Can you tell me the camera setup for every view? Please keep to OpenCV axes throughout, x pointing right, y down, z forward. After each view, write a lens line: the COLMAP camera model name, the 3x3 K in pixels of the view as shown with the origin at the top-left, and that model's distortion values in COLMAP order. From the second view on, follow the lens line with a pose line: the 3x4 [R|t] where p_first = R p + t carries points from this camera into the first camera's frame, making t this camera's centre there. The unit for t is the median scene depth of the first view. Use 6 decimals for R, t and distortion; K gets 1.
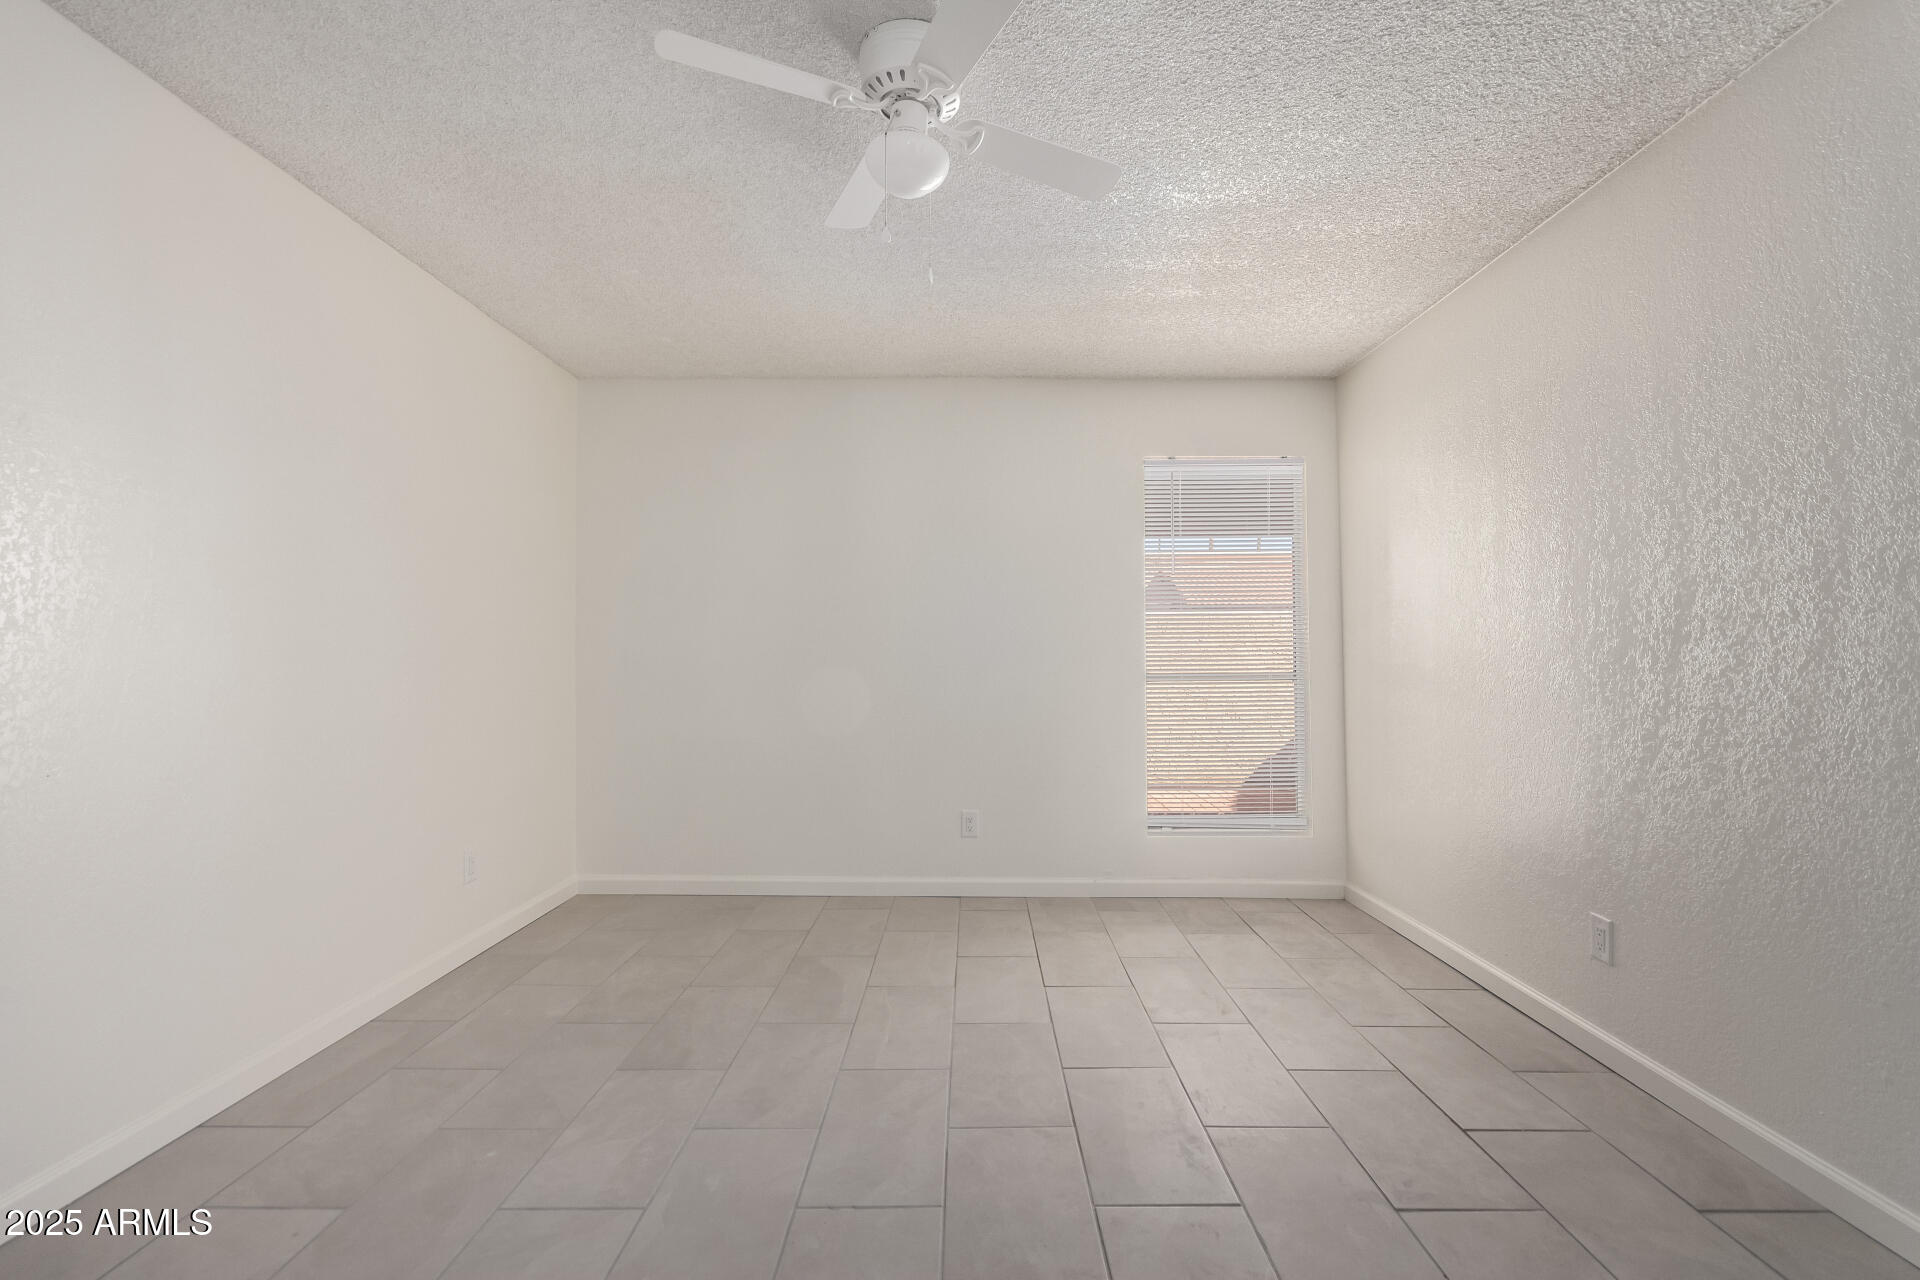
lens RADIAL K [[885.3, 0, 965.6], [0, 885.3, 620.5], [0, 0, 1]] dist [-0.000150, 0.000638]
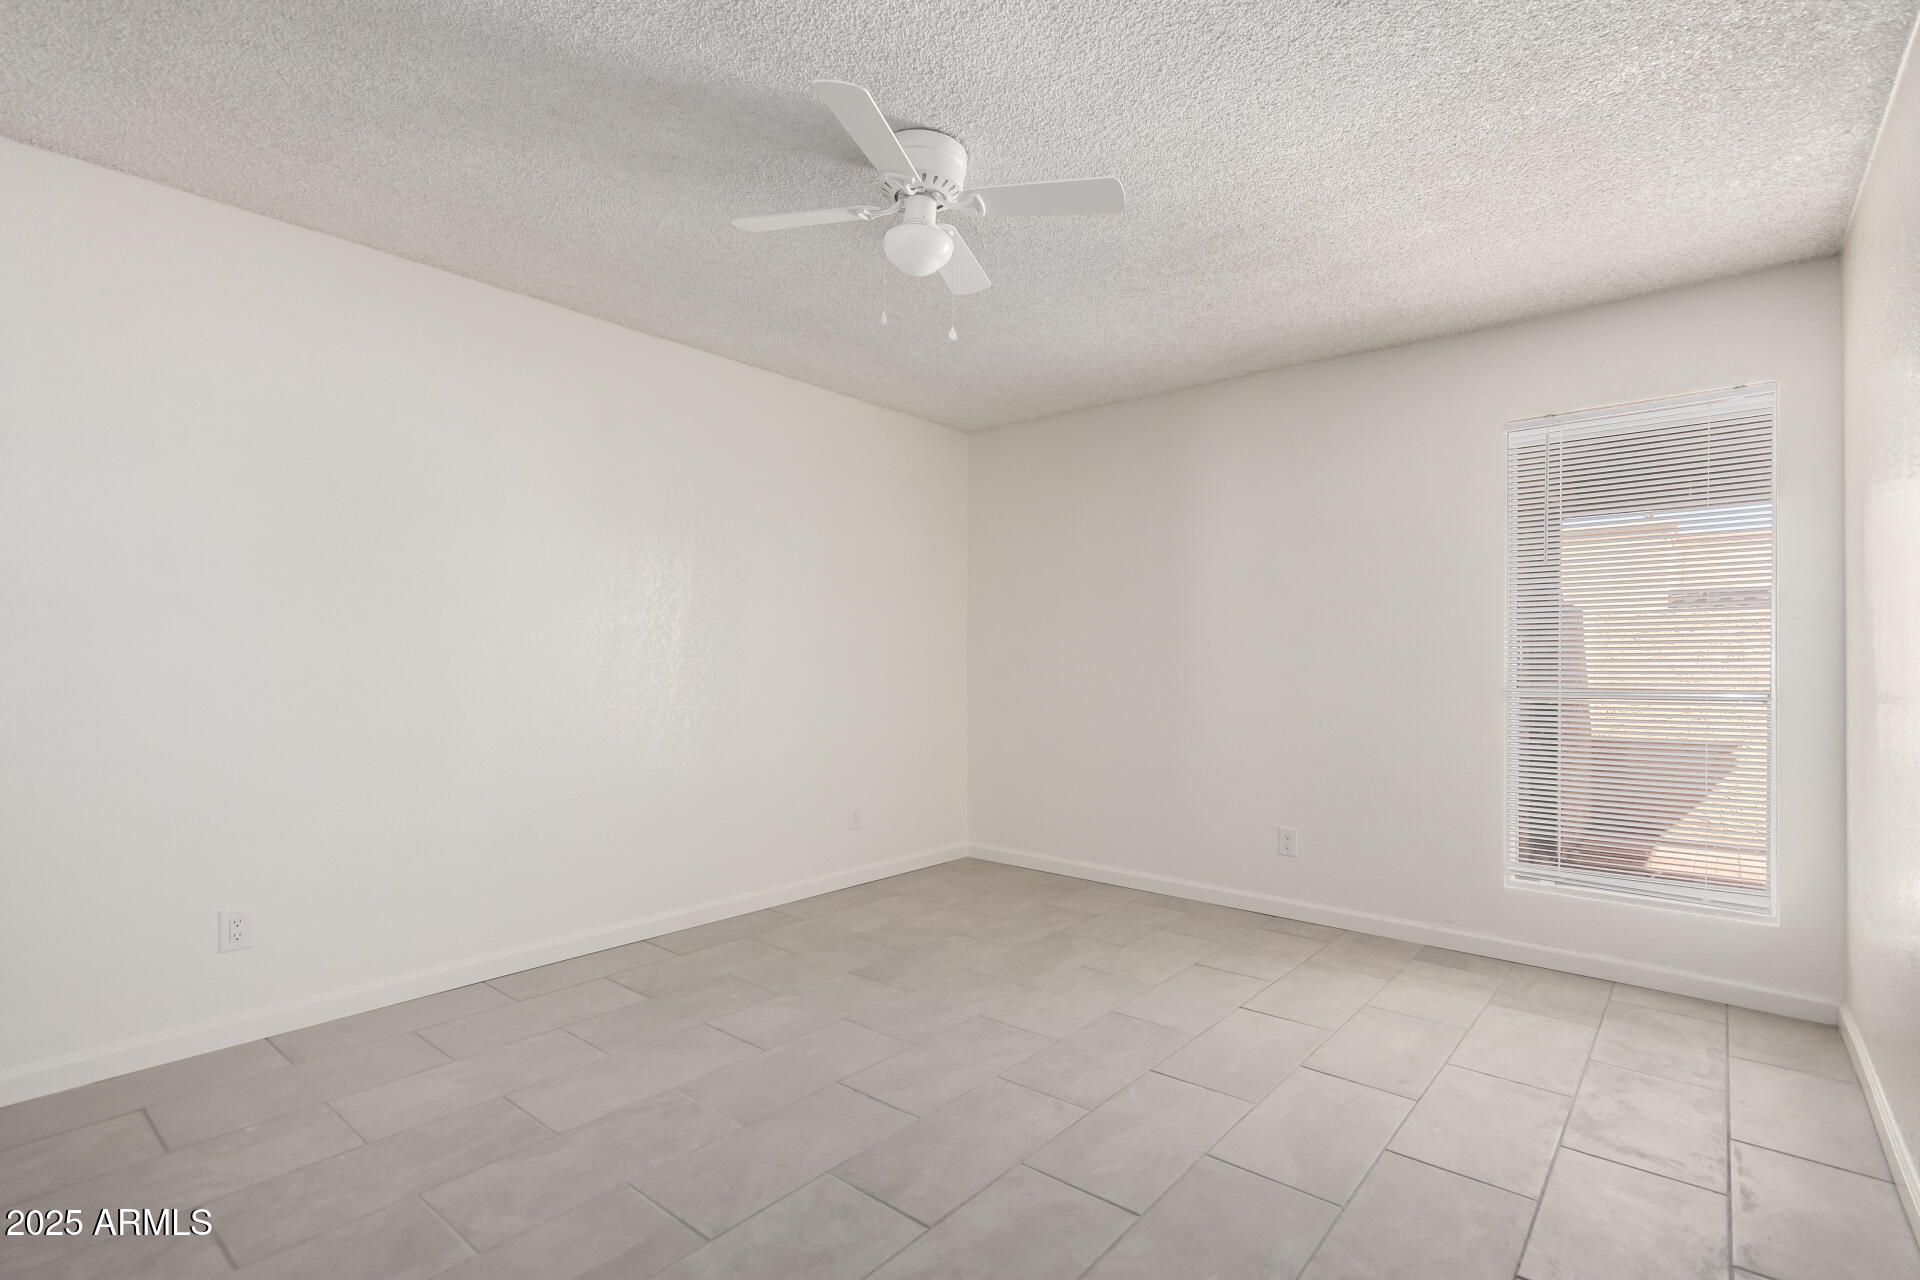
lens RADIAL K [[891.0, 0, 966.9], [0, 891.0, 647.8], [0, 0, 1]] dist [0.001857, 0.000221]
pose [[0.767904, -0.006953, -0.640527, 0.491812], [0.020846, 0.999683, 0.014139, 0.001773], [0.640226, -0.024210, 0.767805, 0.074091]]
